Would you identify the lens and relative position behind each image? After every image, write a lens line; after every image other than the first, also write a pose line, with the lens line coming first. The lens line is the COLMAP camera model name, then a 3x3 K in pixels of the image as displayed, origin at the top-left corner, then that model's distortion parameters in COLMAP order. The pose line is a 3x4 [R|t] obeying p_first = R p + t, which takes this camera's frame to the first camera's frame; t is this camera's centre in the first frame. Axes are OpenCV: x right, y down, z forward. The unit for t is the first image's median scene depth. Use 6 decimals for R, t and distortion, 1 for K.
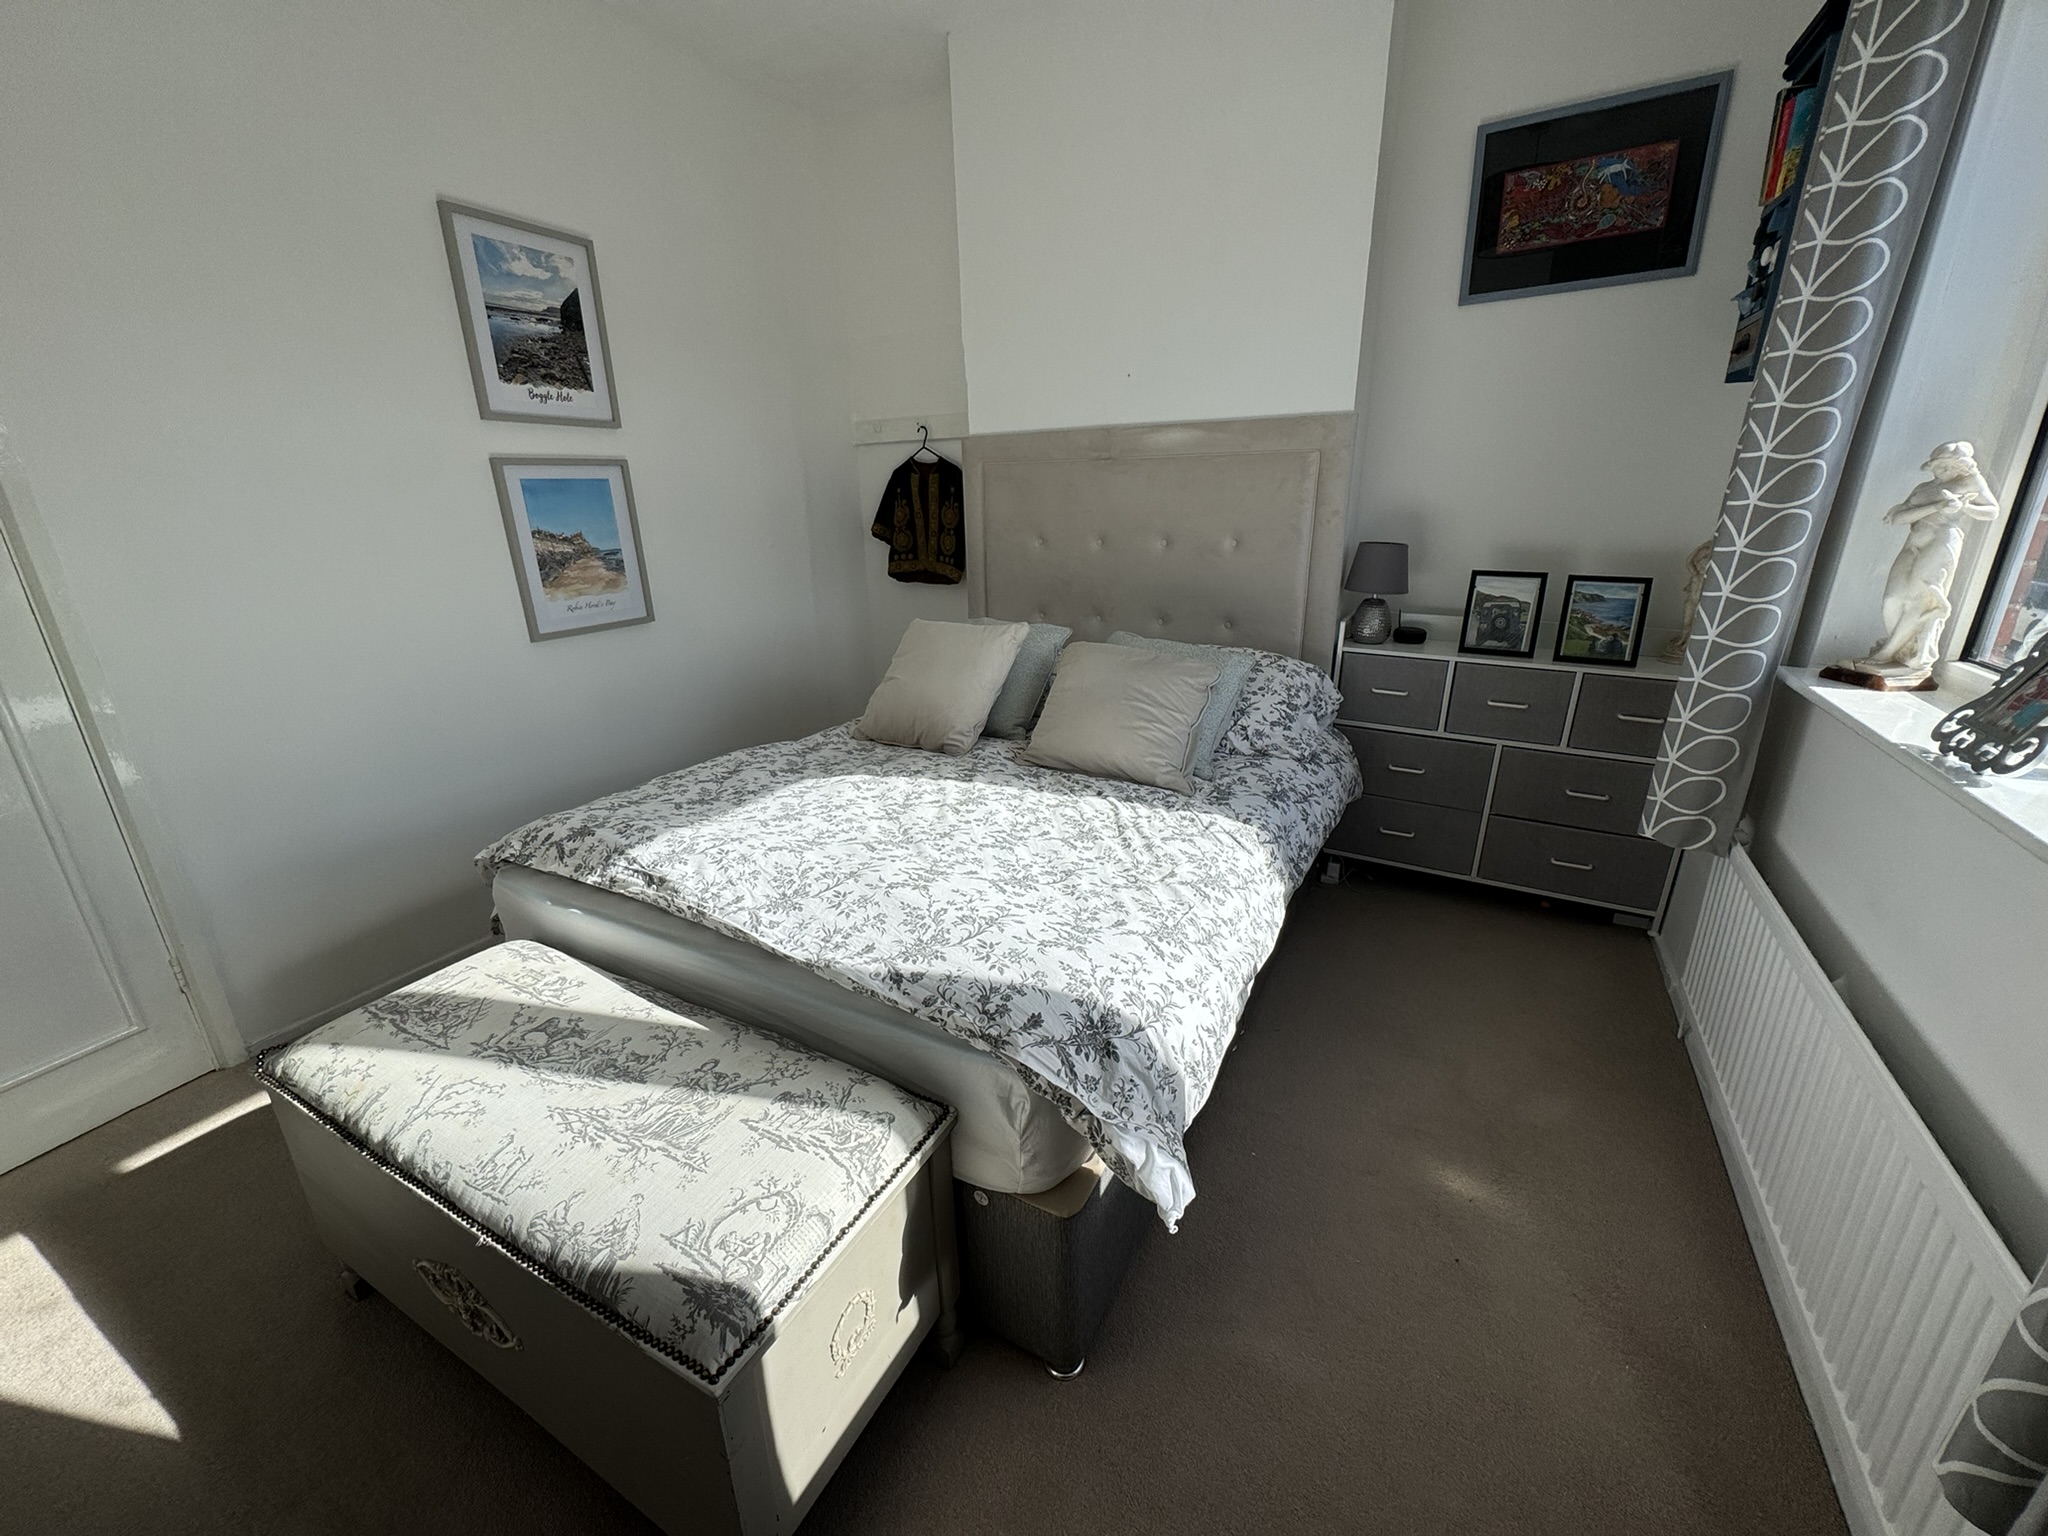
lens RADIAL K [[820.8, 0, 1027.1], [0, 820.8, 763.7], [0, 0, 1]] dist [-0.004414, 0.000045]
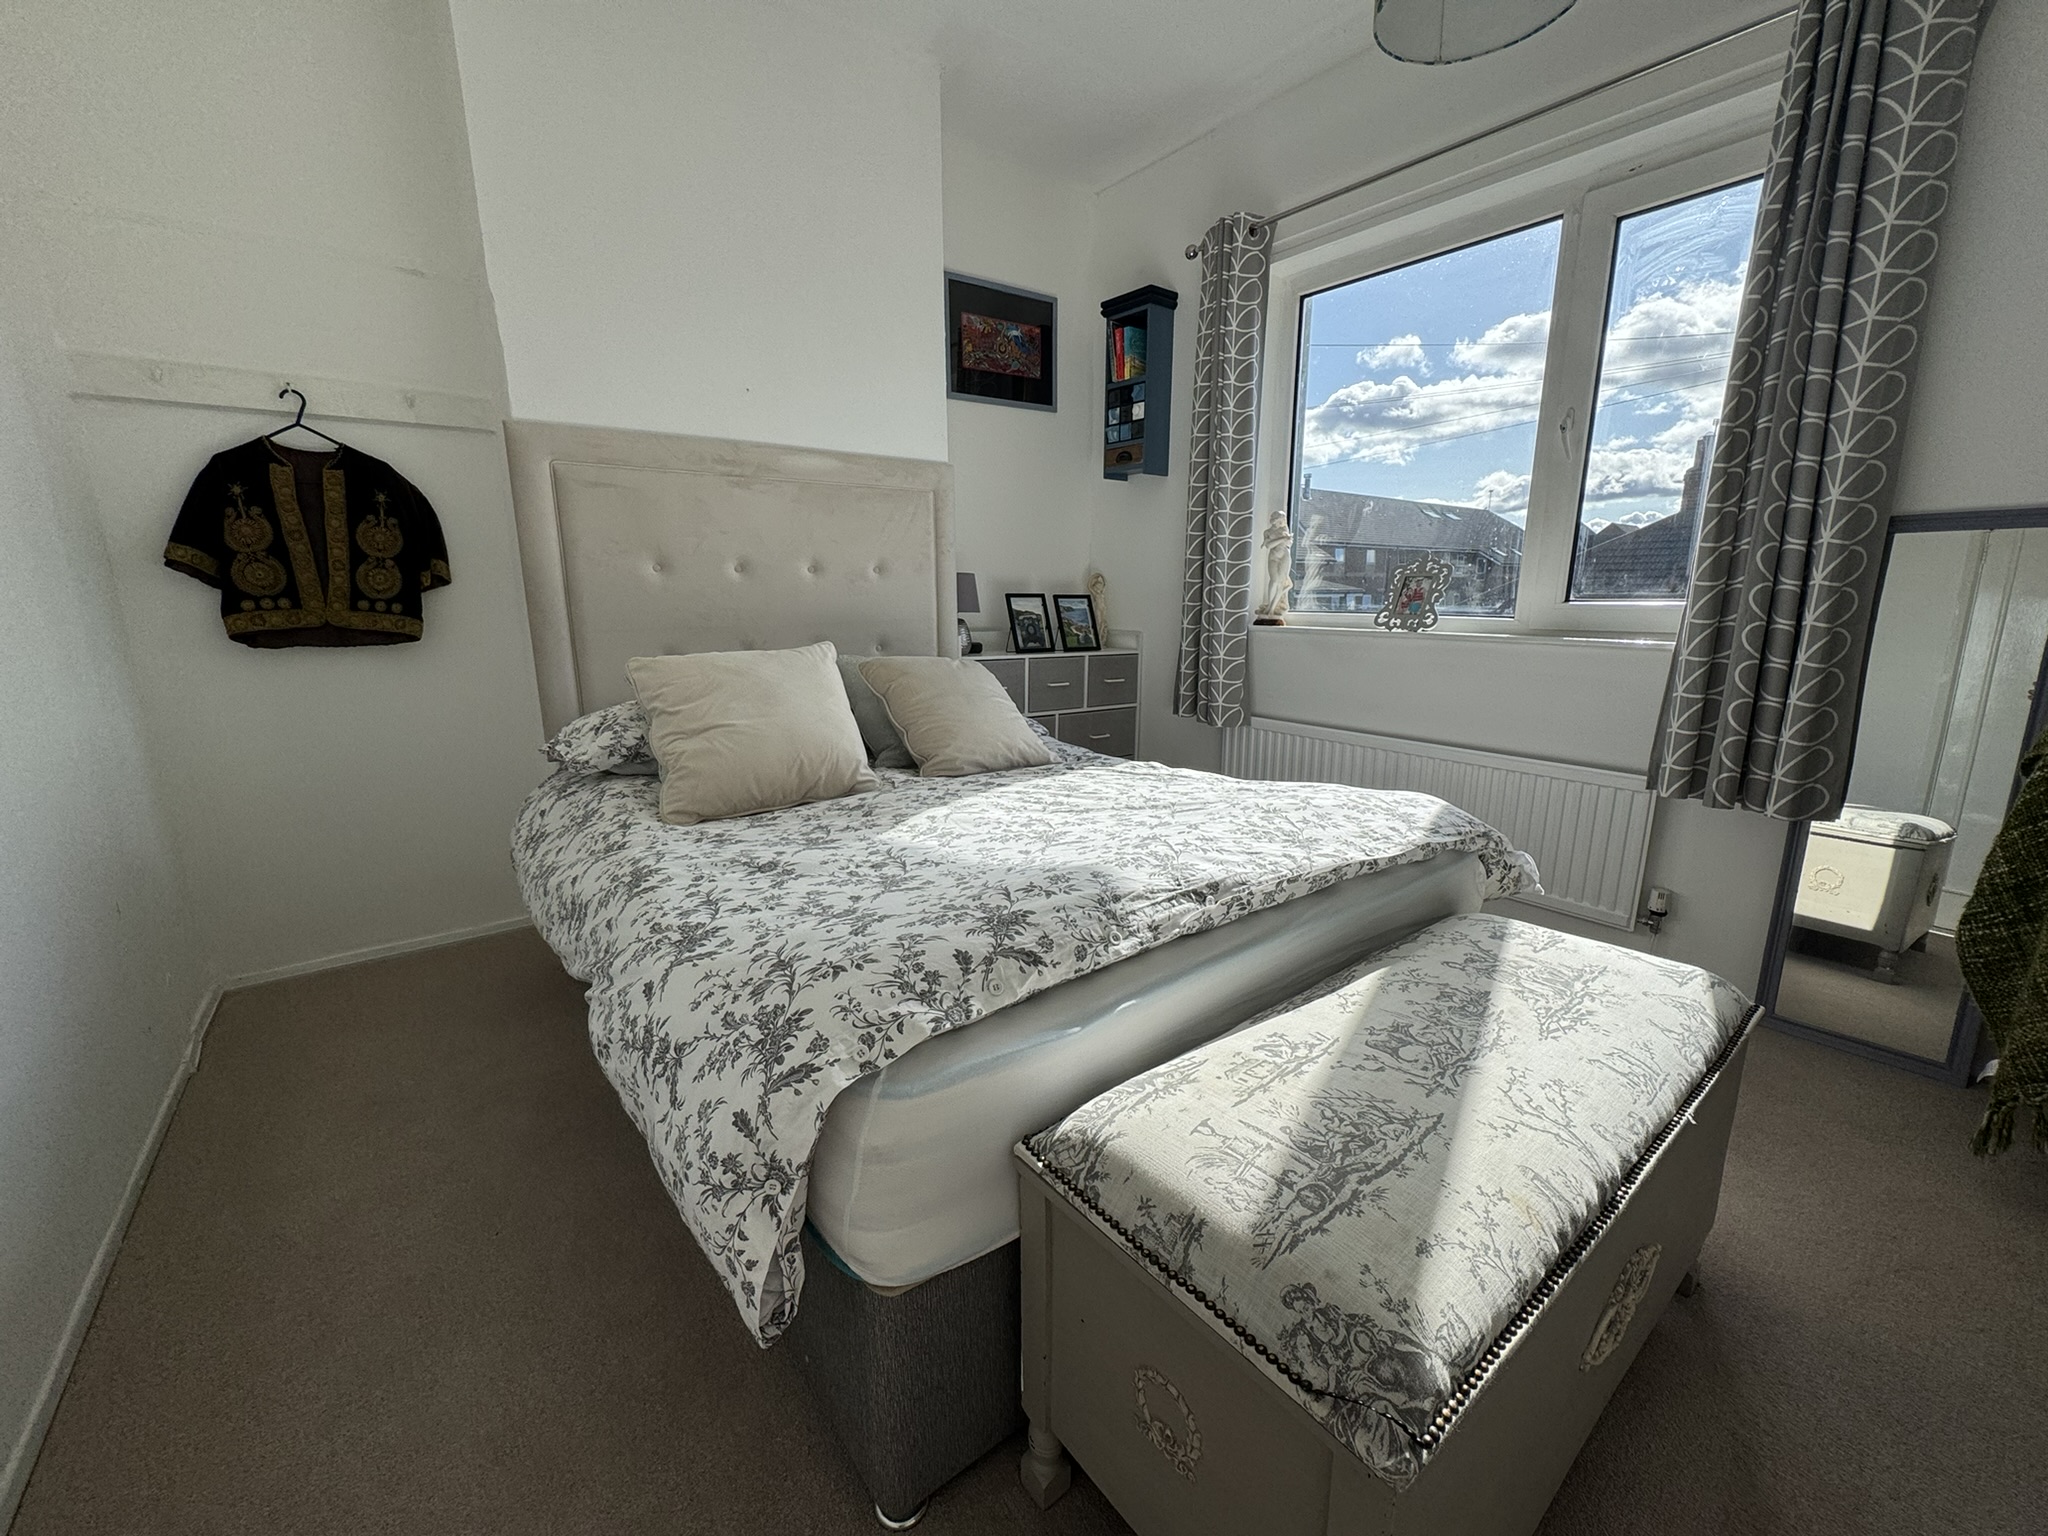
lens RADIAL K [[820.8, 0, 1028.3], [0, 820.8, 759.4], [0, 0, 1]] dist [-0.004414, 0.000045]
pose [[0.391900, -0.168218, 0.904498, -0.843063], [0.286789, 0.956491, 0.053628, -0.045846], [-0.874166, 0.238384, 0.423092, 0.558281]]
